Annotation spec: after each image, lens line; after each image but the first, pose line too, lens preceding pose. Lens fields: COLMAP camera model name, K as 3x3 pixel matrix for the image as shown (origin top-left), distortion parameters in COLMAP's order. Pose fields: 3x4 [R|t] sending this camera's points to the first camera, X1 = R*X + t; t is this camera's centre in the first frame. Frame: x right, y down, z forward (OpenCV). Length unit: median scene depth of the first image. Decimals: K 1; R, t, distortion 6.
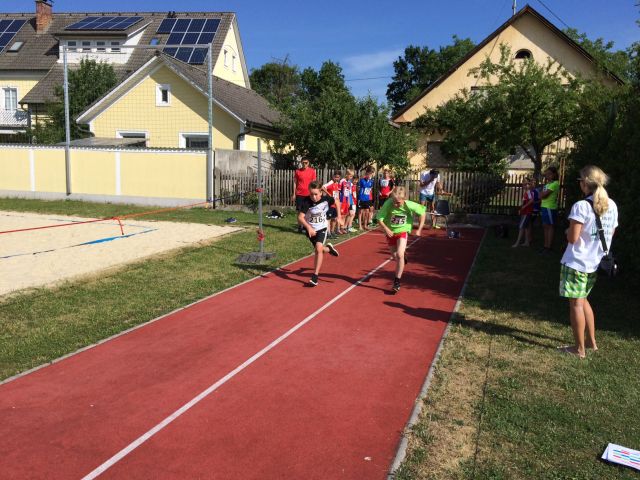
lens RADIAL K [[534.7, 0, 319.2], [0, 534.7, 256.7], [0, 0, 1]] dist [0.001089, 0.002538]
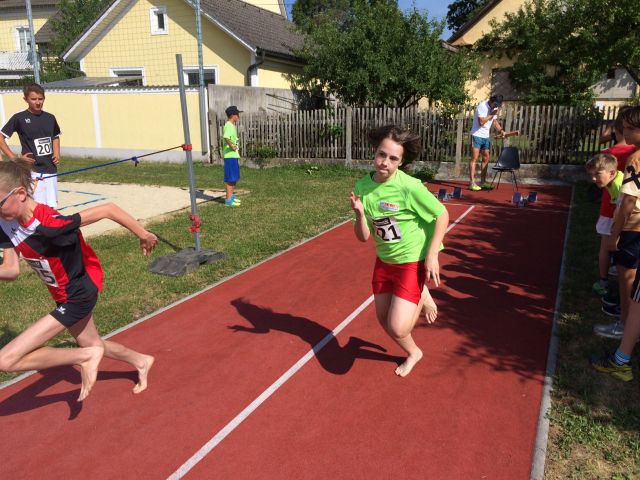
lens RADIAL K [[536.0, 0, 318.1], [0, 536.0, 256.7], [0, 0, 1]] dist [0.054024, -0.087906]
pose [[0.993761, -0.001112, -0.111522, 0.039920], [0.012763, 0.994515, 0.103814, -0.026227], [0.110795, -0.104589, 0.988325, 0.172823]]
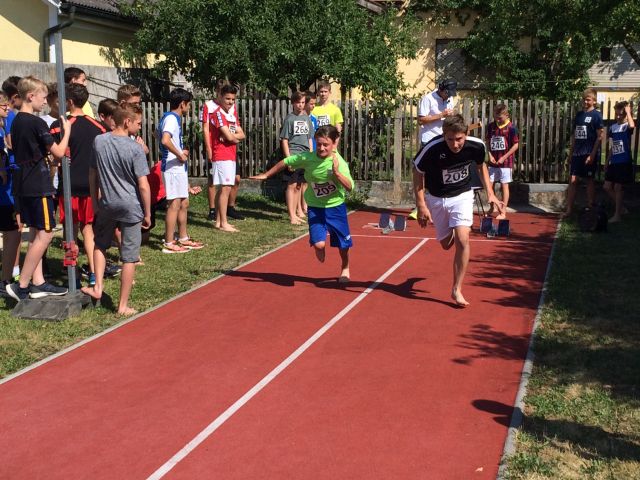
lens RADIAL K [[1023.4, 0, 320.3], [0, 1023.4, 302.9], [0, 0, 1]] dist [-0.016900, 0.039380]
pose [[0.996133, -0.039277, 0.078587, 0.010941], [0.036503, 0.998670, 0.036421, -0.008342], [-0.079913, -0.033411, 0.996242, 0.054825]]
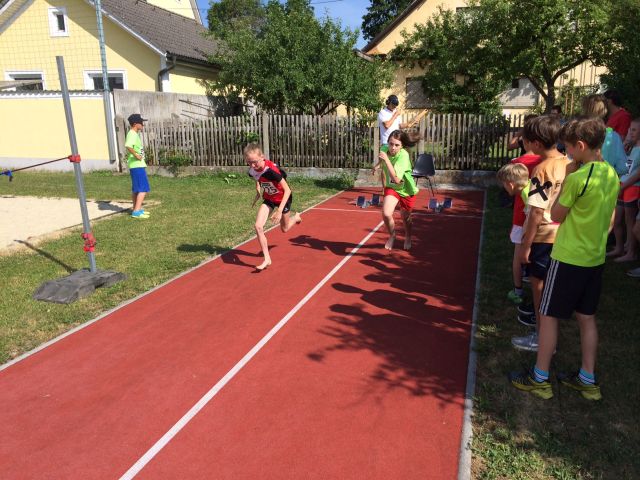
lens RADIAL K [[542.0, 0, 320.0], [0, 542.0, 240.0], [0, 0, 1]] dist [0.037629, -0.015107]
pose [[0.998943, -0.035286, 0.029448, 0.044847], [0.033319, 0.997342, 0.064804, -0.028893], [-0.031657, -0.063754, 0.997463, 0.185455]]
